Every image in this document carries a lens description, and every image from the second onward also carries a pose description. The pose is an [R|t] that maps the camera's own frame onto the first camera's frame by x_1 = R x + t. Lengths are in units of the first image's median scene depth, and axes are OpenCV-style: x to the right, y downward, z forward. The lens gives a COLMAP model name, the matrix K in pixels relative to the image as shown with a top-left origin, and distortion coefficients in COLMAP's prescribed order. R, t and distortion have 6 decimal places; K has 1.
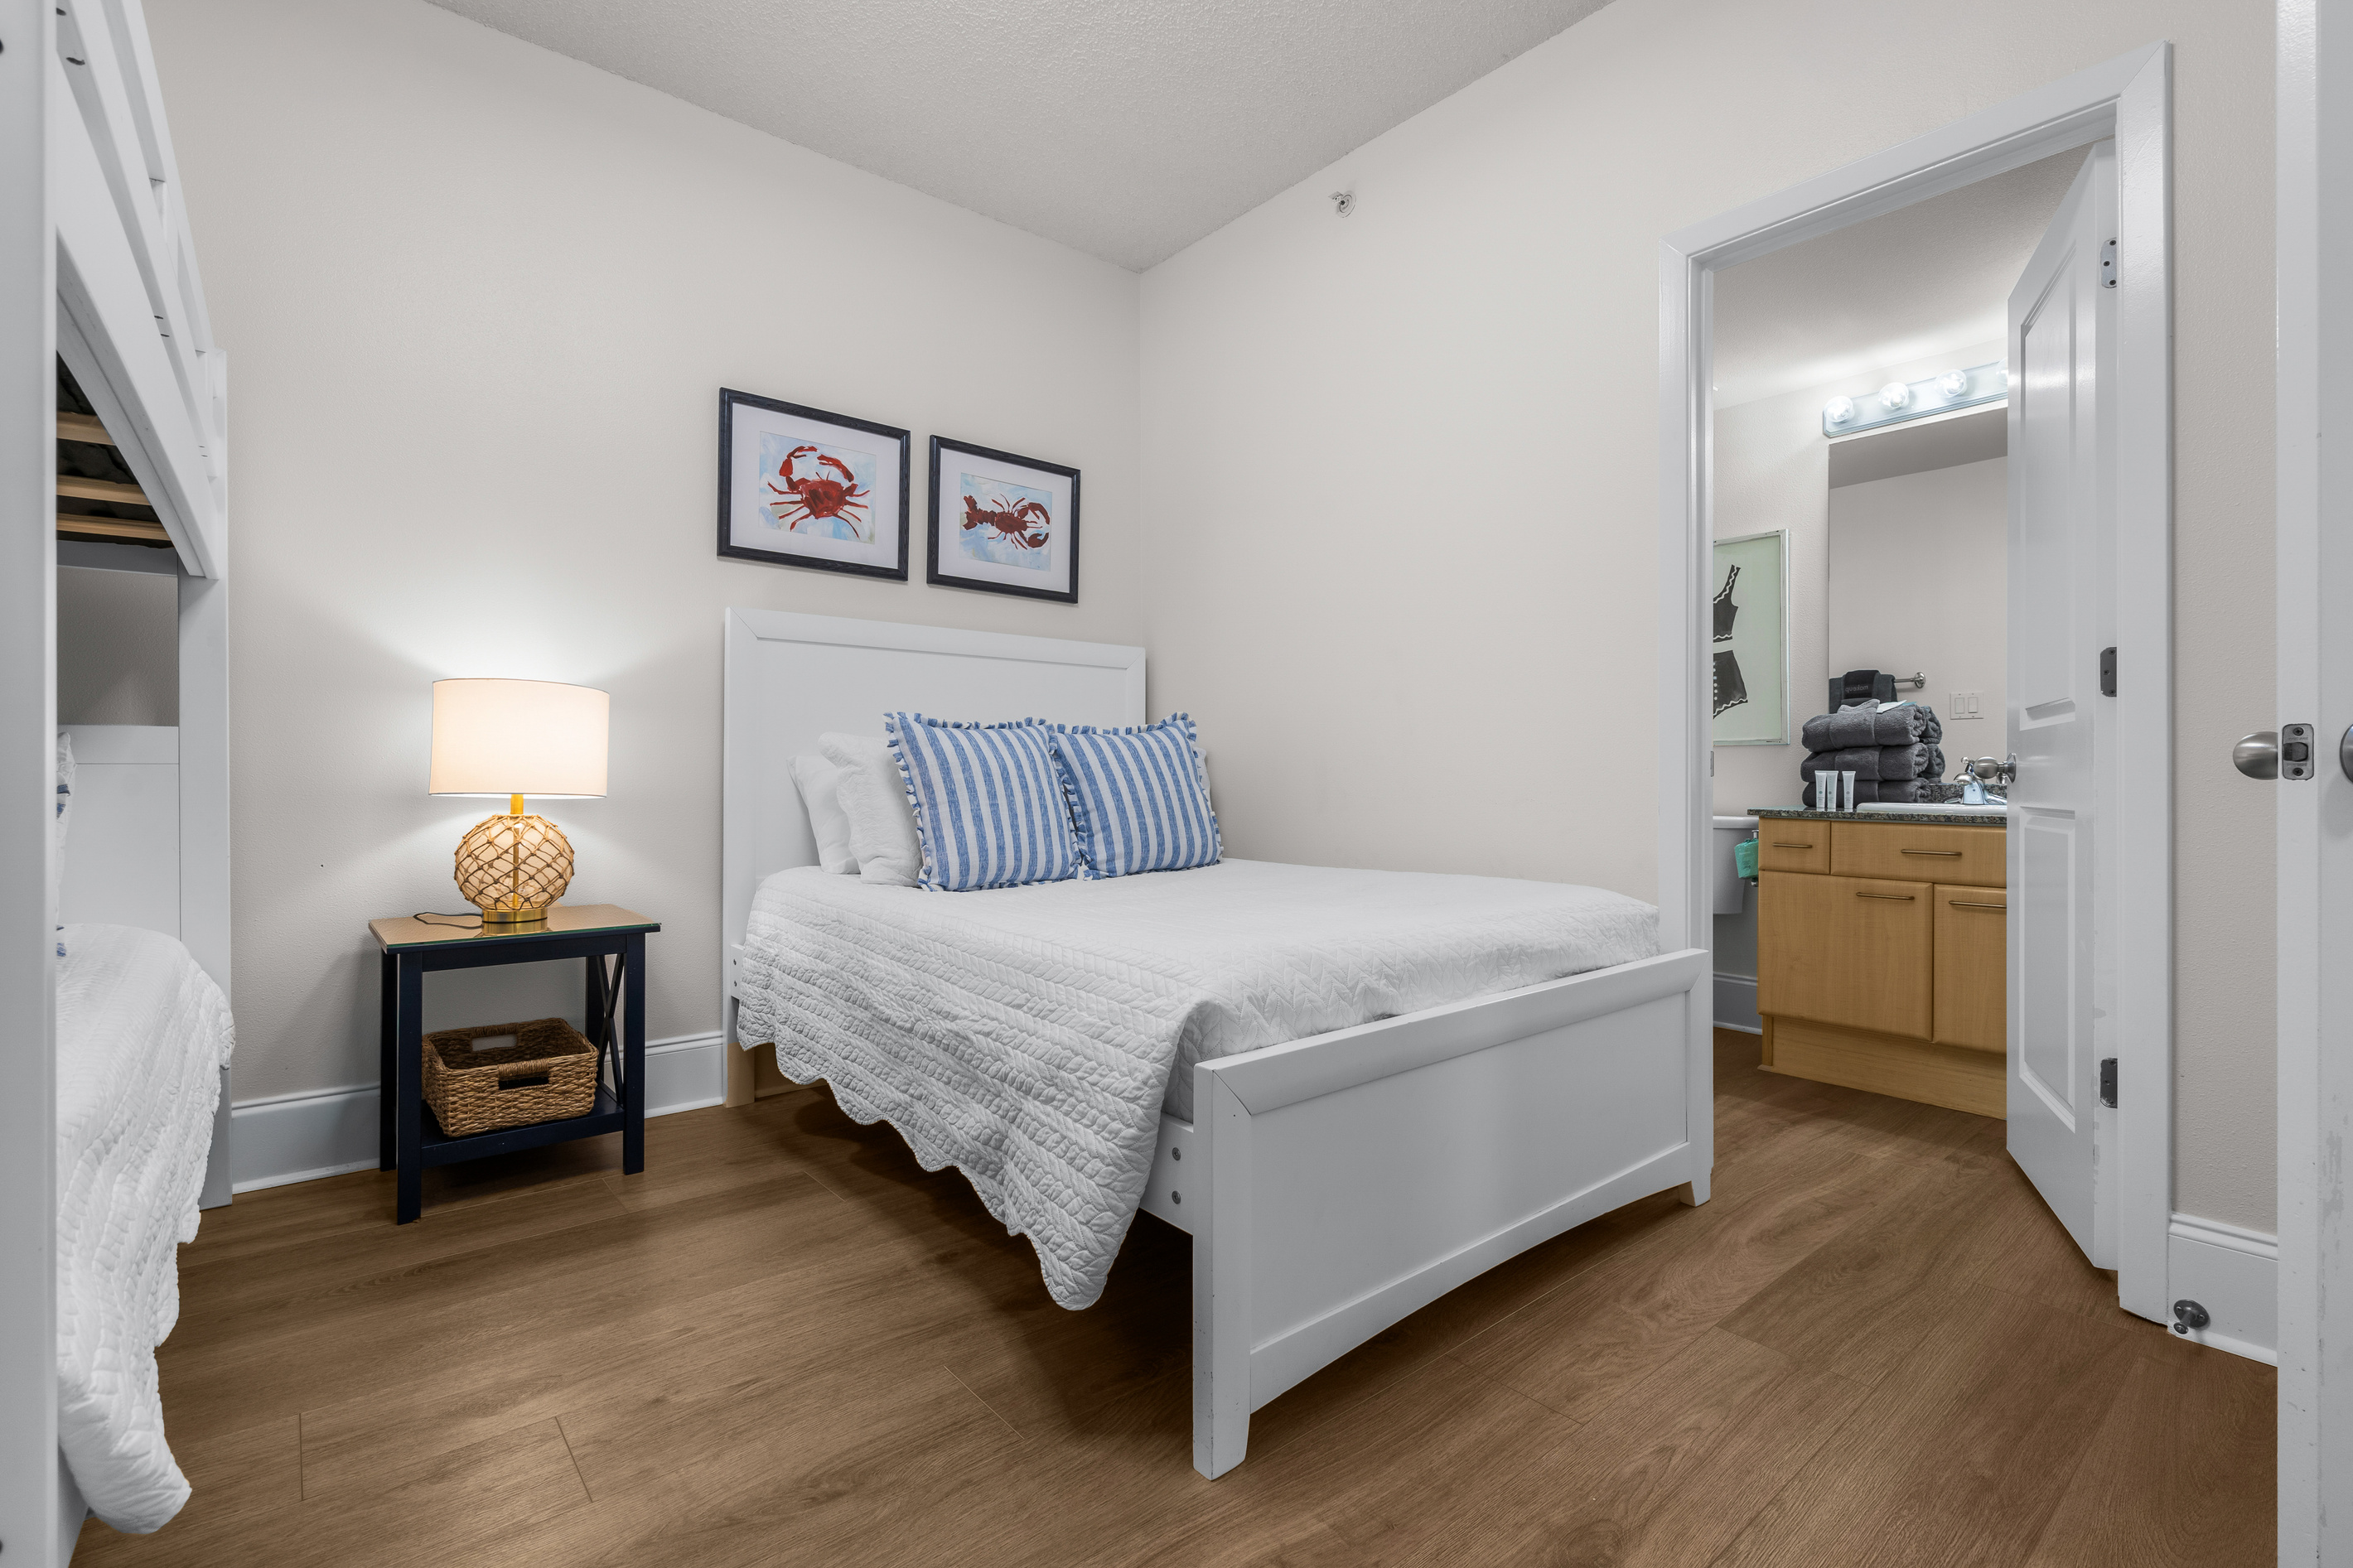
lens RADIAL K [[1069.8, 0, 1157.3], [0, 1069.8, 783.2], [0, 0, 1]] dist [-0.009185, 0.000858]
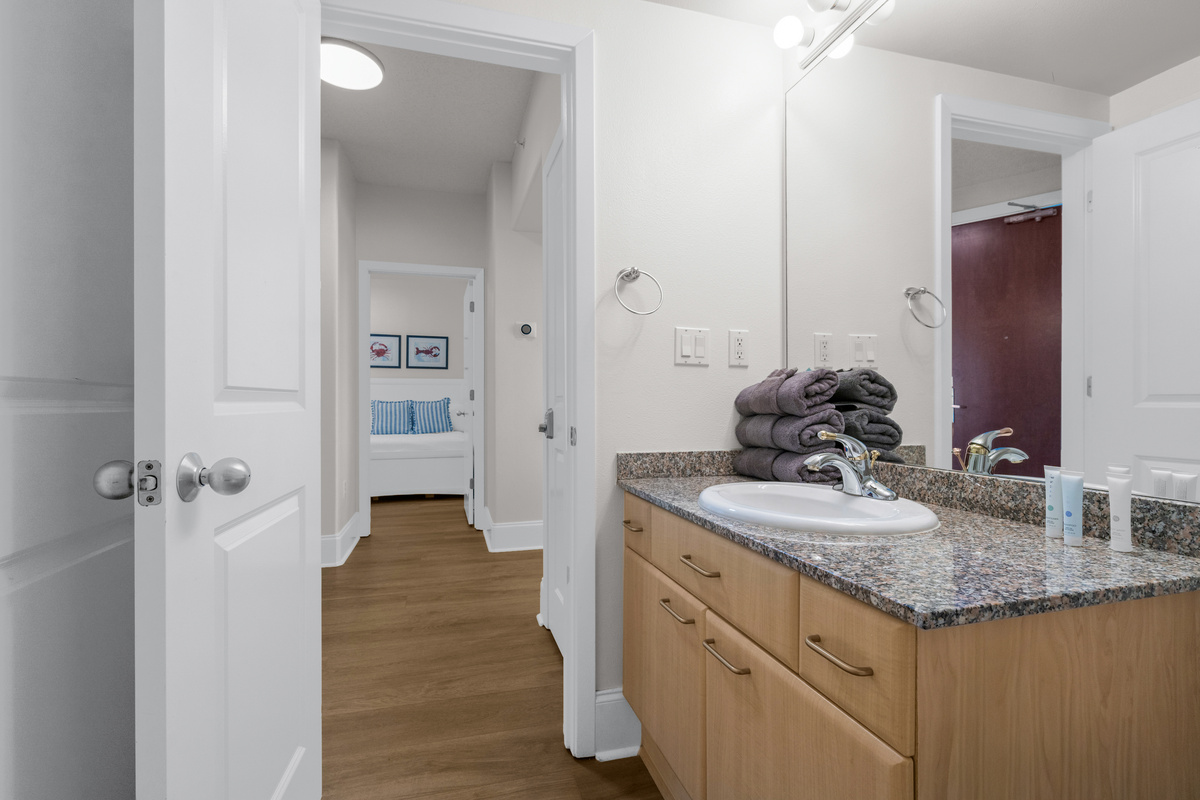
lens RADIAL K [[560.3, 0, 598.7], [0, 560.3, 403.8], [0, 0, 1]] dist [-0.002293, 0.000191]
pose [[0.912367, -0.004090, -0.409353, 1.889444], [0.001073, 0.999971, -0.007598, -0.027631], [0.409372, 0.006493, 0.912345, -1.023531]]
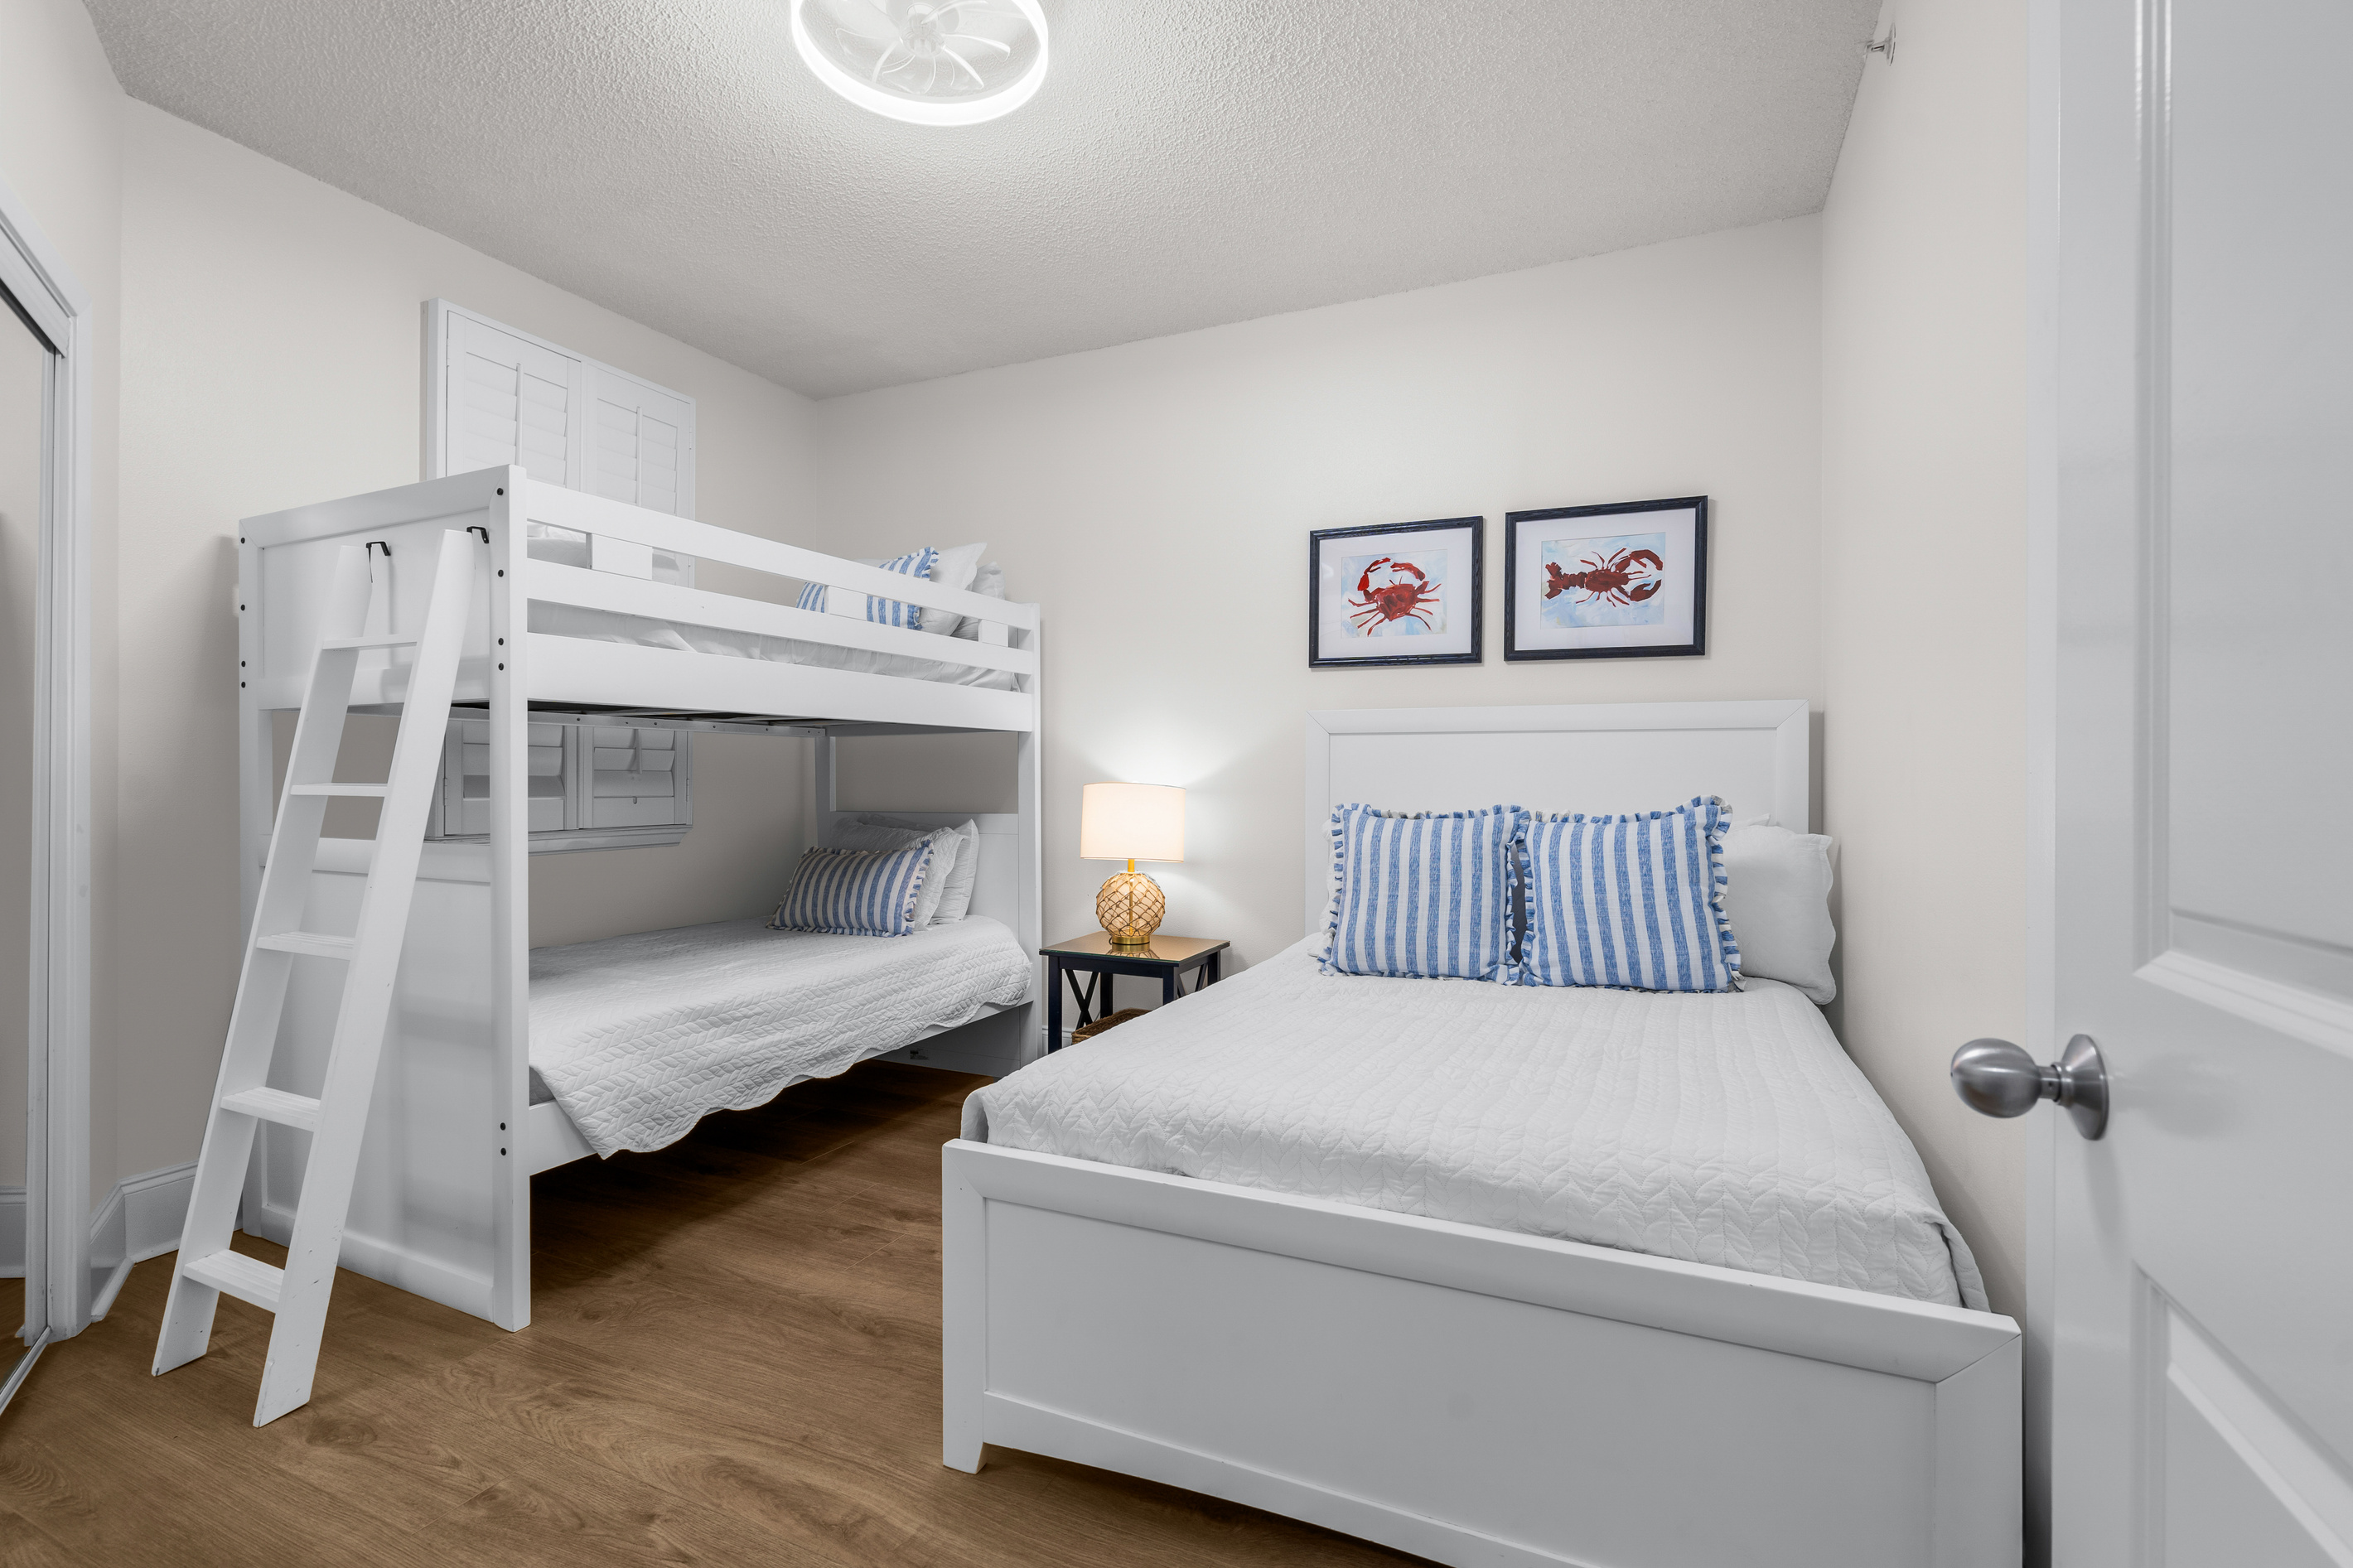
lens RADIAL K [[1062.7, 0, 1166.5], [0, 1062.7, 786.0], [0, 0, 1]] dist [-0.005541, 0.001326]
pose [[0.438456, 0.005458, -0.898736, 0.698493], [-0.008303, 0.999963, 0.002022, -0.089481], [0.898714, 0.006575, 0.438485, 0.360312]]
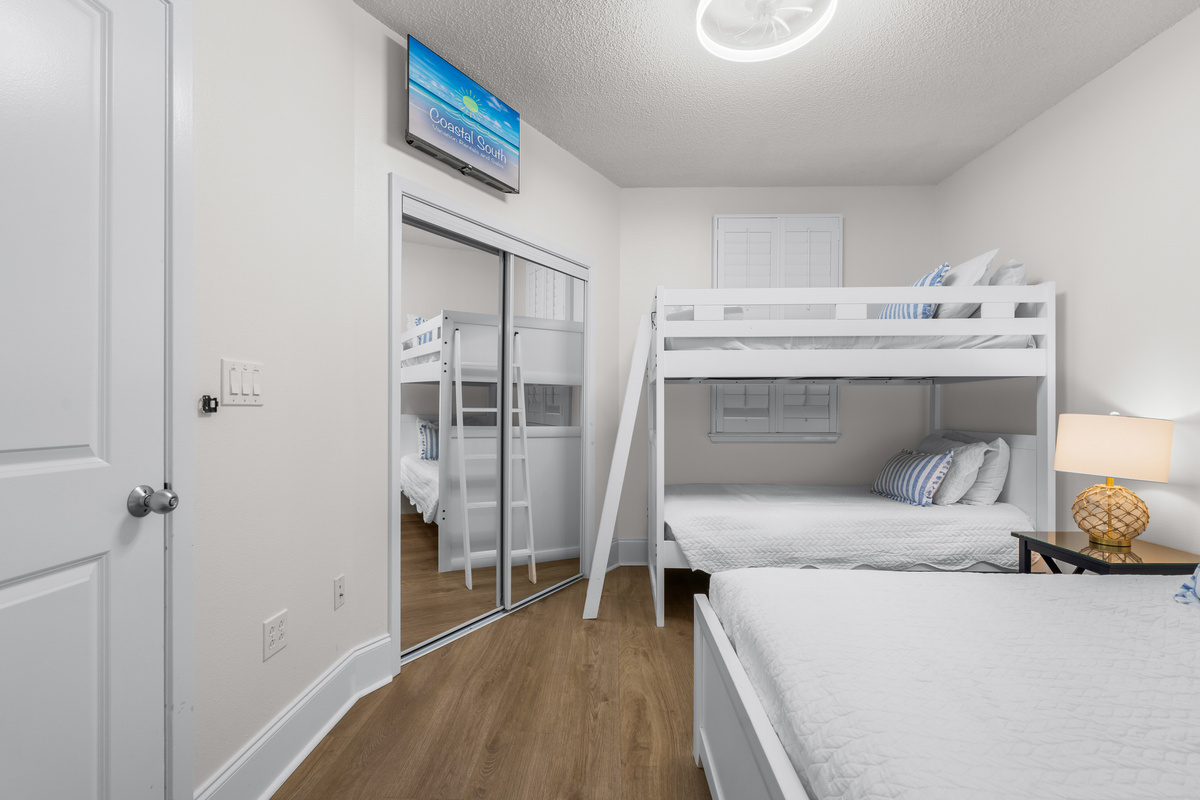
lens RADIAL K [[548.2, 0, 597.0], [0, 548.2, 410.7], [0, 0, 1]] dist [-0.012256, 0.000100]
pose [[-0.654359, 0.001099, -0.756183, 0.633175], [-0.010576, 0.999888, 0.010605, -0.096632], [0.756110, 0.014937, -0.654274, 0.887719]]
